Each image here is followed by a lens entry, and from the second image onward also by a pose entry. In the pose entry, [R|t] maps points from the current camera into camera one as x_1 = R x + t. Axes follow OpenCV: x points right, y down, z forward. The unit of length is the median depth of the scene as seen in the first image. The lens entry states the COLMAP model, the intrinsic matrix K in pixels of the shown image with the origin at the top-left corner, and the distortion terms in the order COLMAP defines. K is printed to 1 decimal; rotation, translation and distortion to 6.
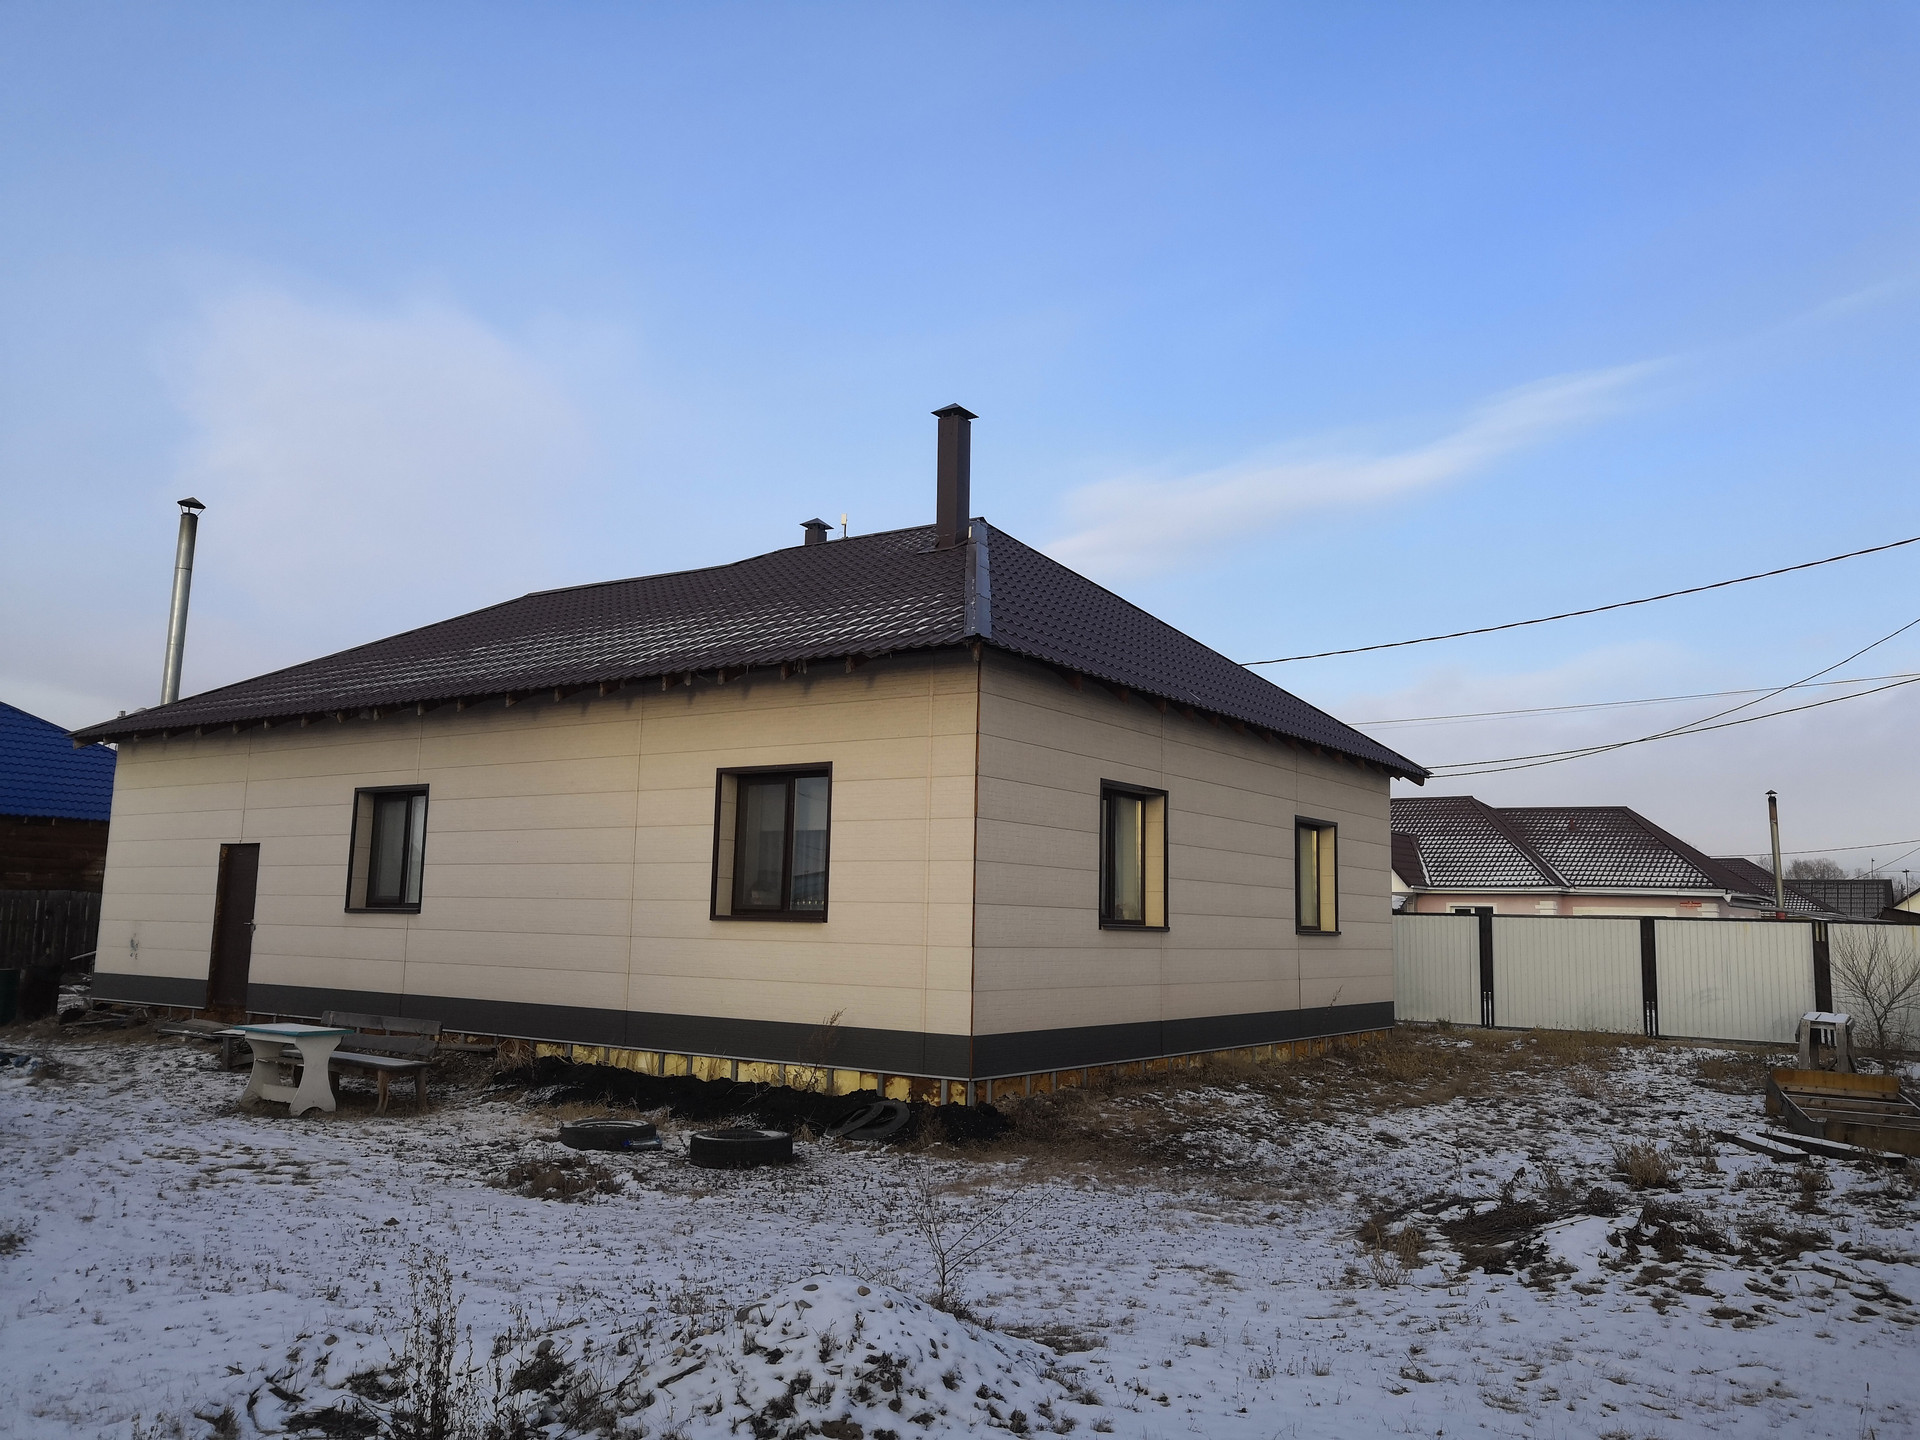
lens RADIAL K [[1475.5, 0, 945.2], [0, 1475.5, 720.8], [0, 0, 1]] dist [-0.028243, 0.052168]
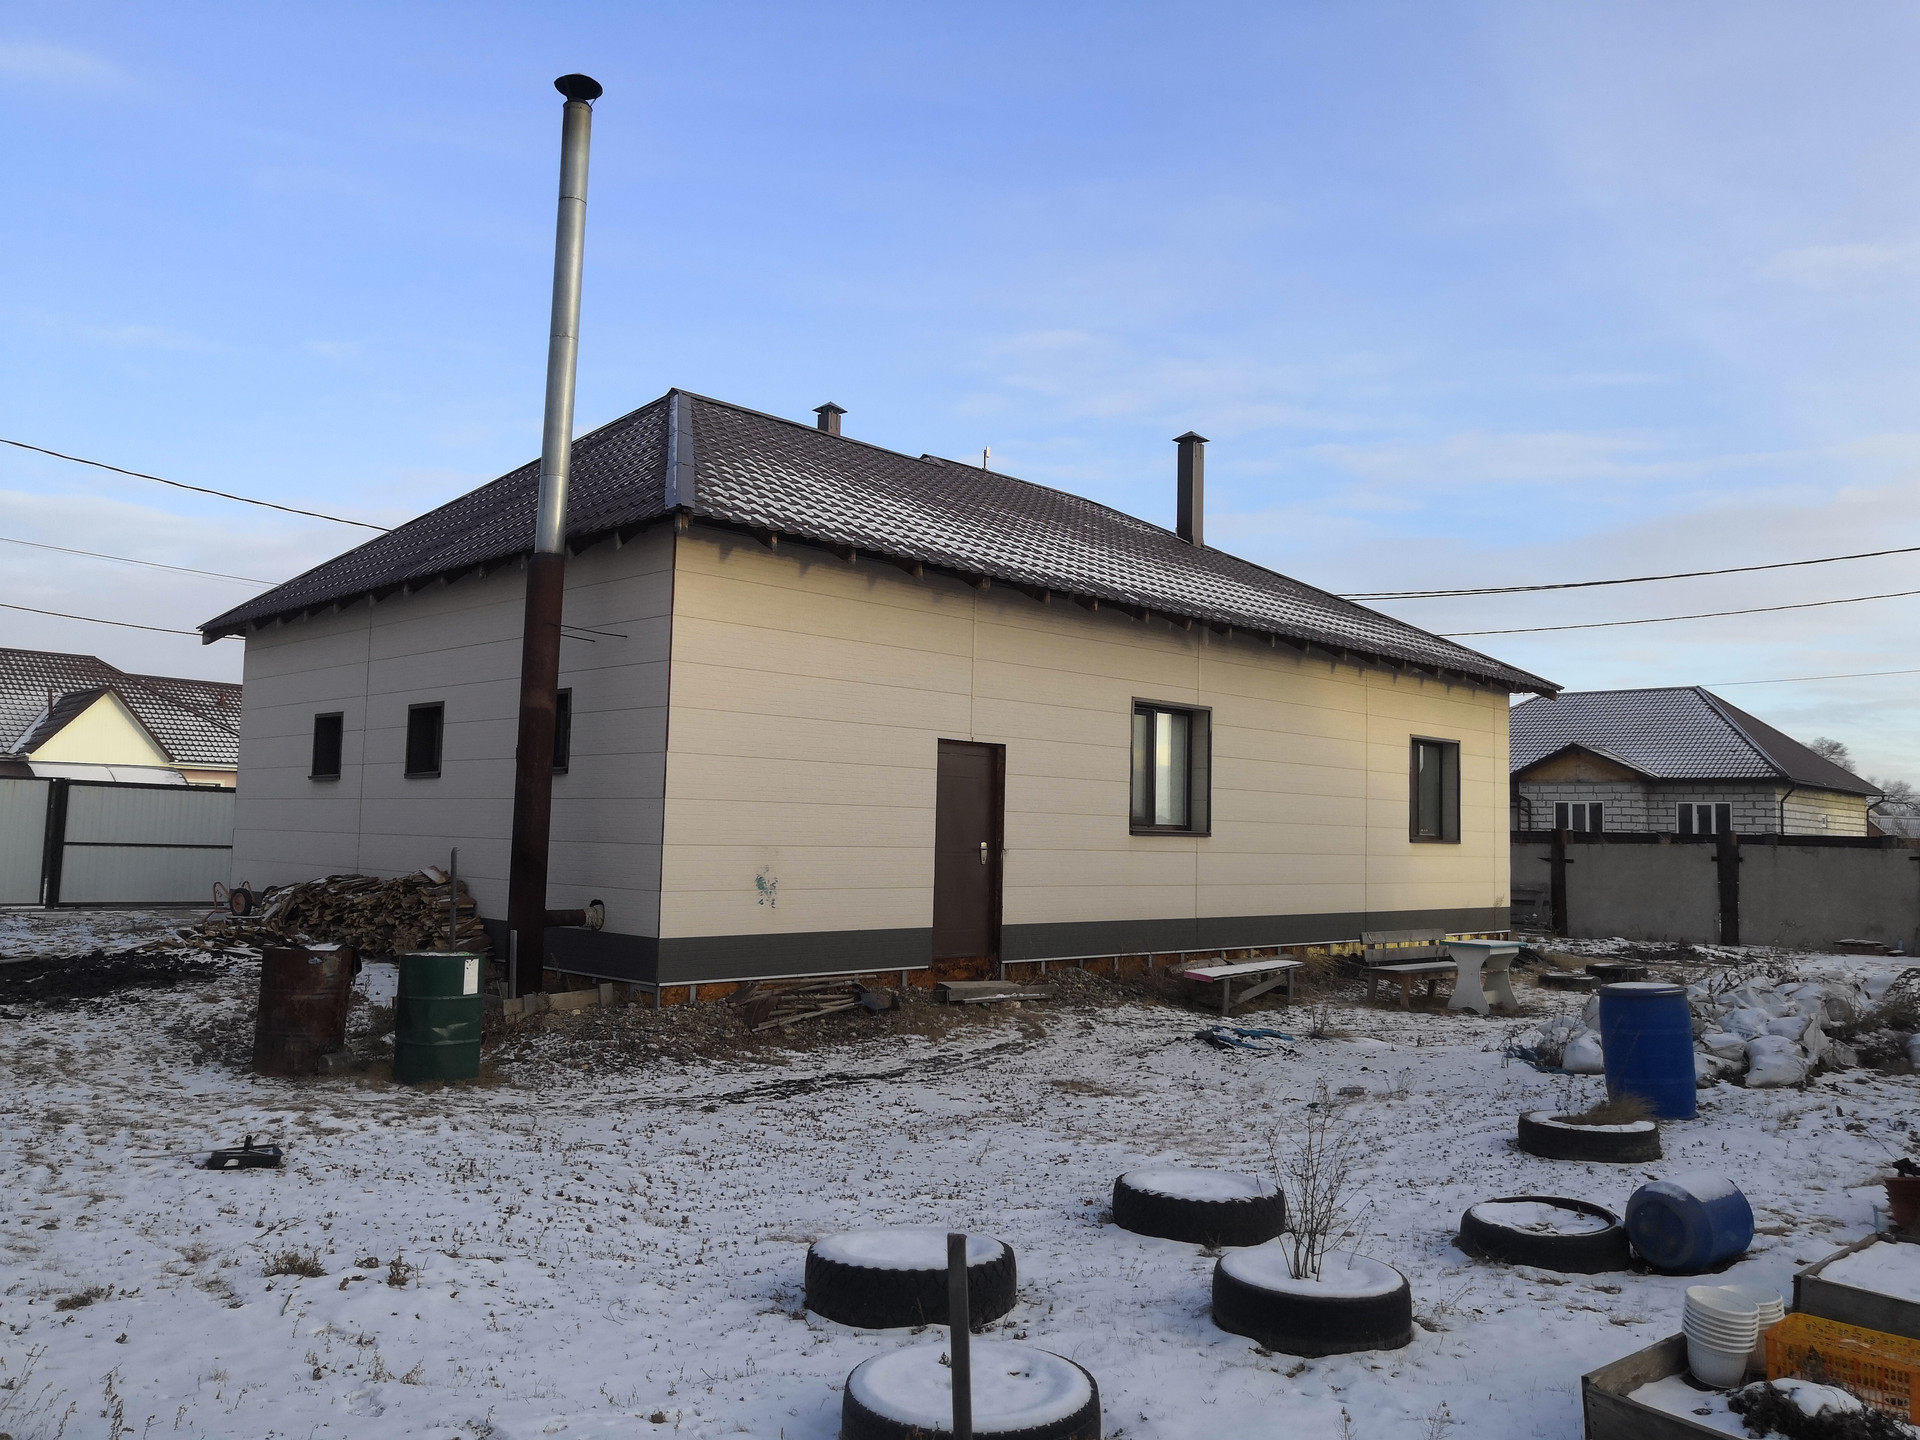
lens RADIAL K [[1475.5, 0, 945.2], [0, 1475.5, 720.8], [0, 0, 1]] dist [-0.028243, 0.052168]
pose [[0.192757, 0.057582, 0.979555, -1.848440], [-0.156986, 0.987228, -0.027142, 0.146251], [-0.968607, -0.148545, 0.199335, 1.324679]]
